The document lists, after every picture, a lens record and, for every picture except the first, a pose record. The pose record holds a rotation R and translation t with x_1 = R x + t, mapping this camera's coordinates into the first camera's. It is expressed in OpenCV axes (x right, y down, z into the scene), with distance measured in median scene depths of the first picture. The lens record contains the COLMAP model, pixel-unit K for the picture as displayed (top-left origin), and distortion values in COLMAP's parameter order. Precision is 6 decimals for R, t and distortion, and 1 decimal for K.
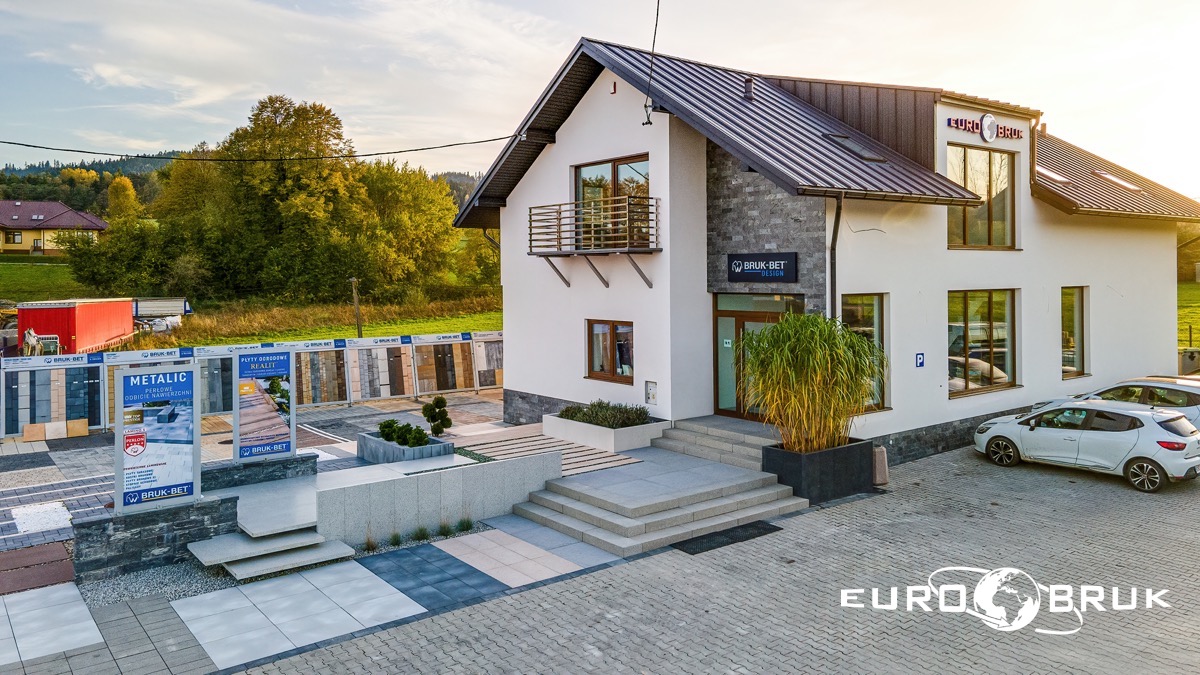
lens RADIAL K [[874.2, 0, 598.5], [0, 874.2, 274.9], [0, 0, 1]] dist [0.017557, 0.052898]
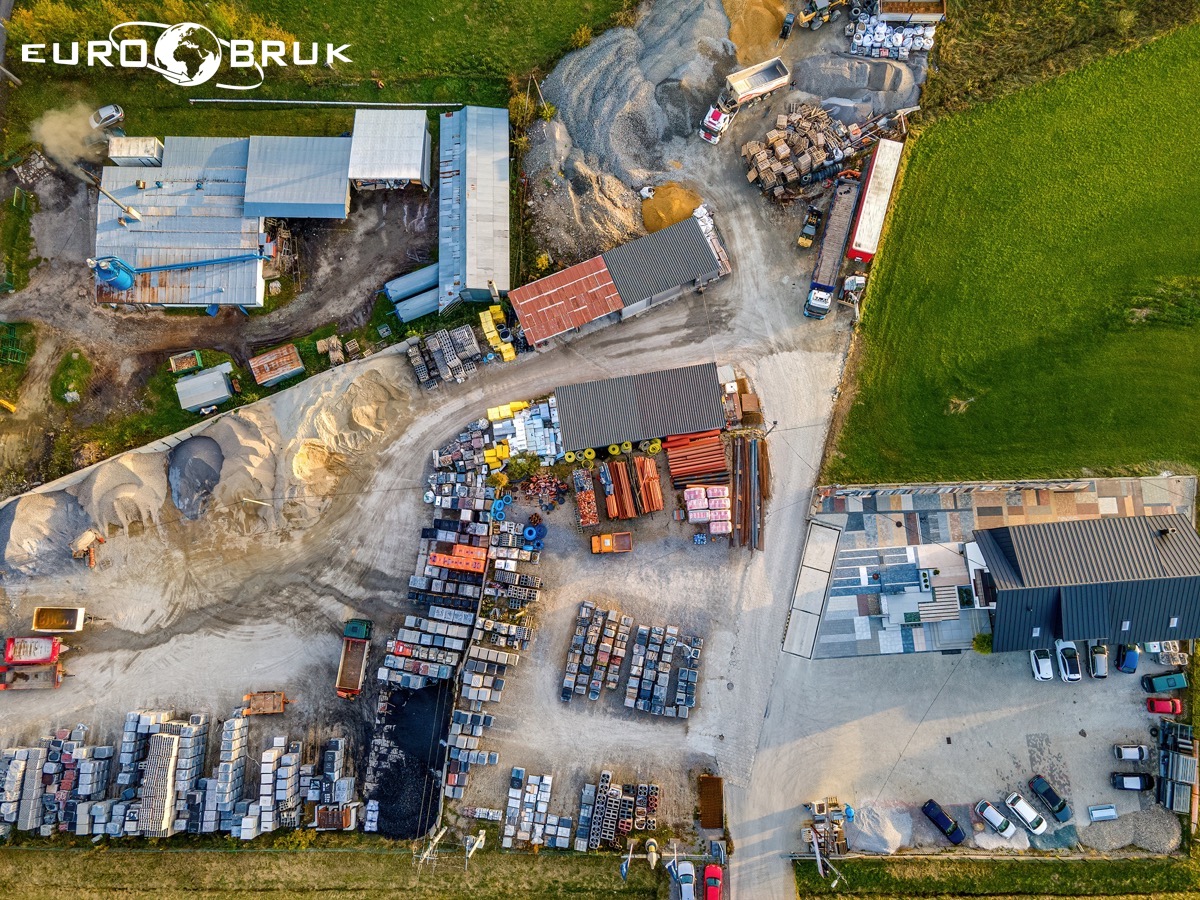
lens RADIAL K [[870.4, 0, 597.5], [0, 870.4, 450.6], [0, 0, 1]] dist [0.019074, 0.050263]
pose [[0.834016, 0.543768, -0.093449, -1.796452], [0.004217, 0.163083, 0.986603, -5.086117], [0.551723, -0.823237, 0.133721, -0.106162]]
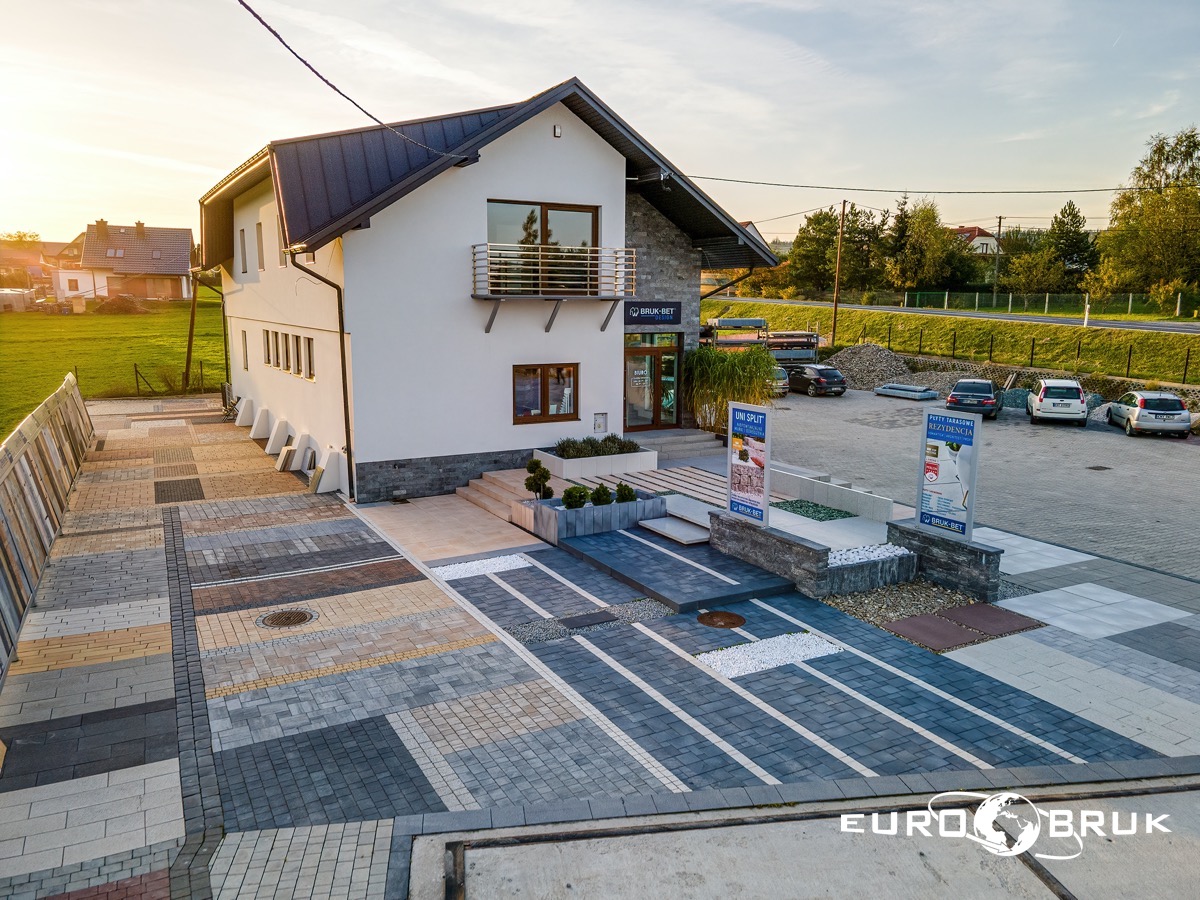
lens RADIAL K [[885.4, 0, 595.7], [0, 885.4, 450.7], [0, 0, 1]] dist [0.041606, 0.003062]
pose [[0.153750, -0.156173, 0.975690, -1.167756], [-0.004382, 0.987313, 0.158724, -0.015177], [-0.988100, -0.028679, 0.151115, 0.892394]]
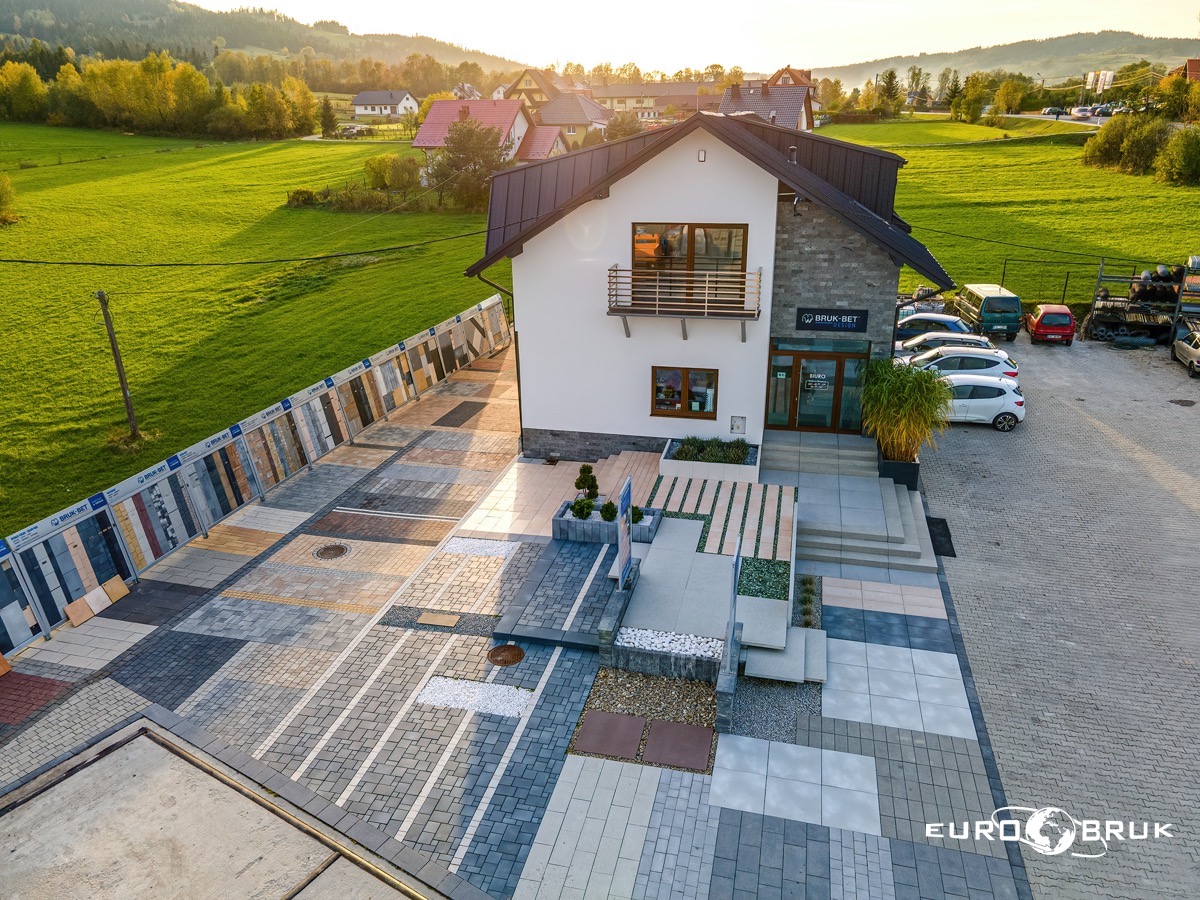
lens RADIAL K [[870.4, 0, 597.5], [0, 870.4, 450.6], [0, 0, 1]] dist [0.019074, 0.050263]
pose [[0.778677, -0.224886, 0.585738, -0.886330], [0.005783, 0.936091, 0.351711, -0.285000], [-0.627398, -0.270482, 0.730213, 0.234024]]
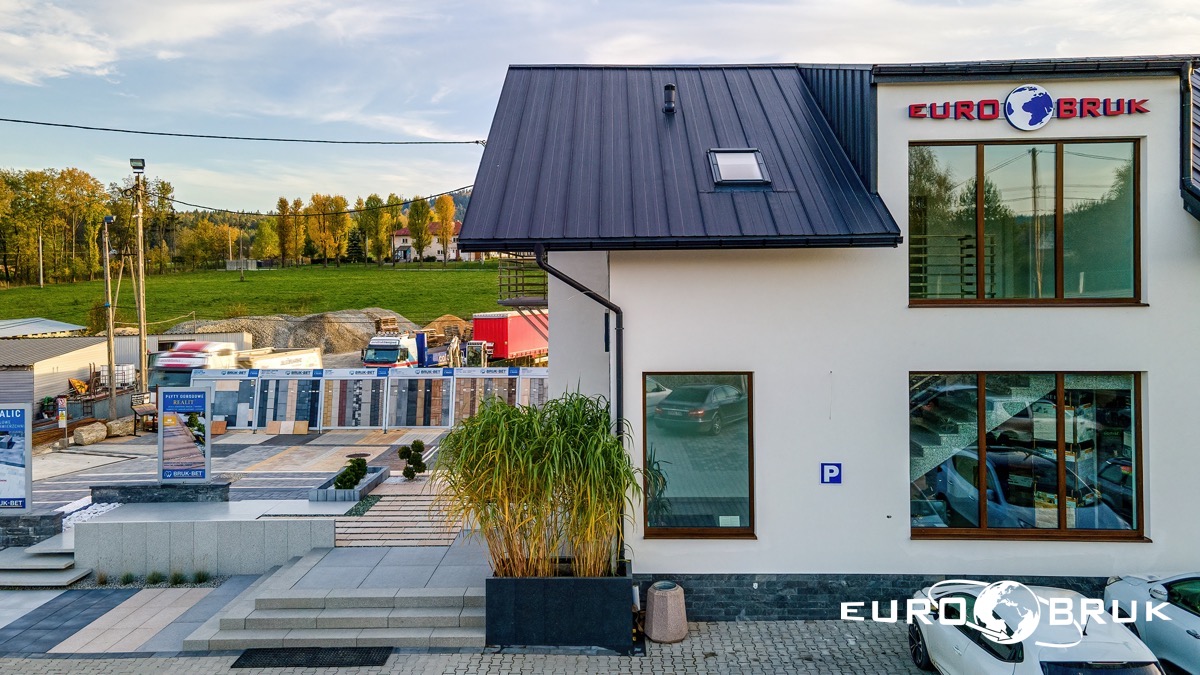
lens RADIAL K [[874.2, 0, 598.5], [0, 874.2, 274.9], [0, 0, 1]] dist [0.017557, 0.052898]
pose [[0.773358, -0.000172, -0.633969, 0.694717], [-0.000727, 0.999999, -0.001159, -0.057614], [0.633969, 0.001358, 0.773357, 0.386111]]
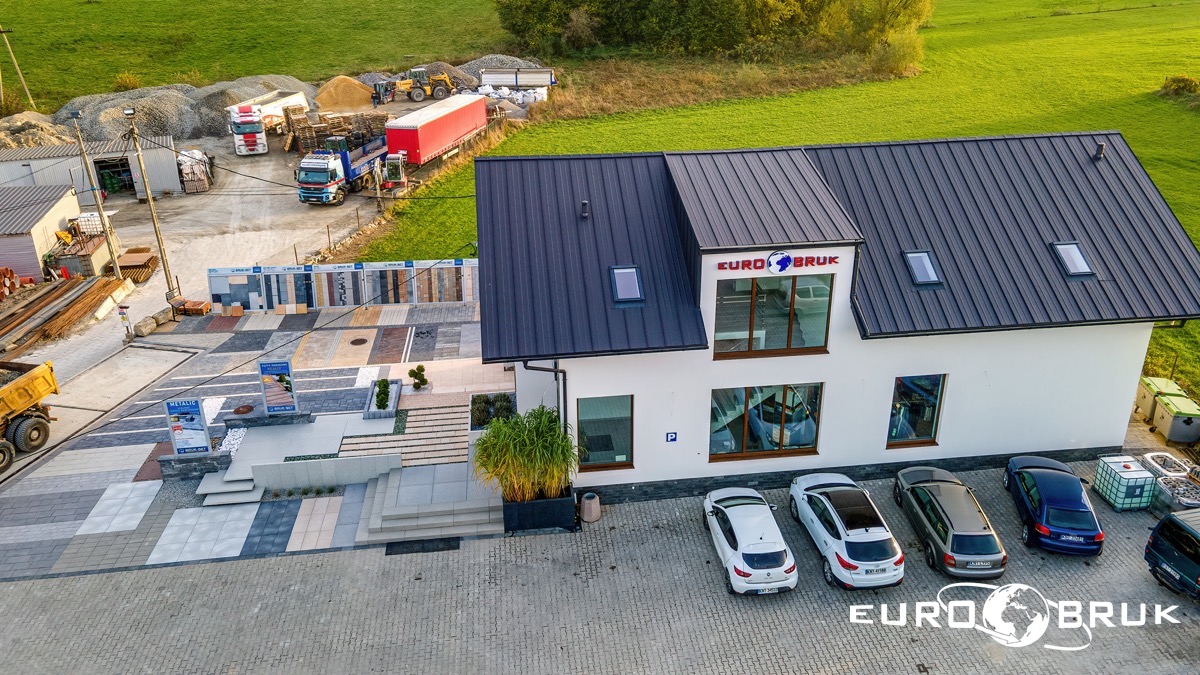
lens RADIAL K [[882.9, 0, 595.1], [0, 882.9, 283.7], [0, 0, 1]] dist [0.027598, 0.047423]
pose [[0.852814, 0.193216, -0.485156, 0.927172], [0.003939, 0.926628, 0.375958, -0.663717], [0.522200, -0.322533, 0.789480, -0.052109]]
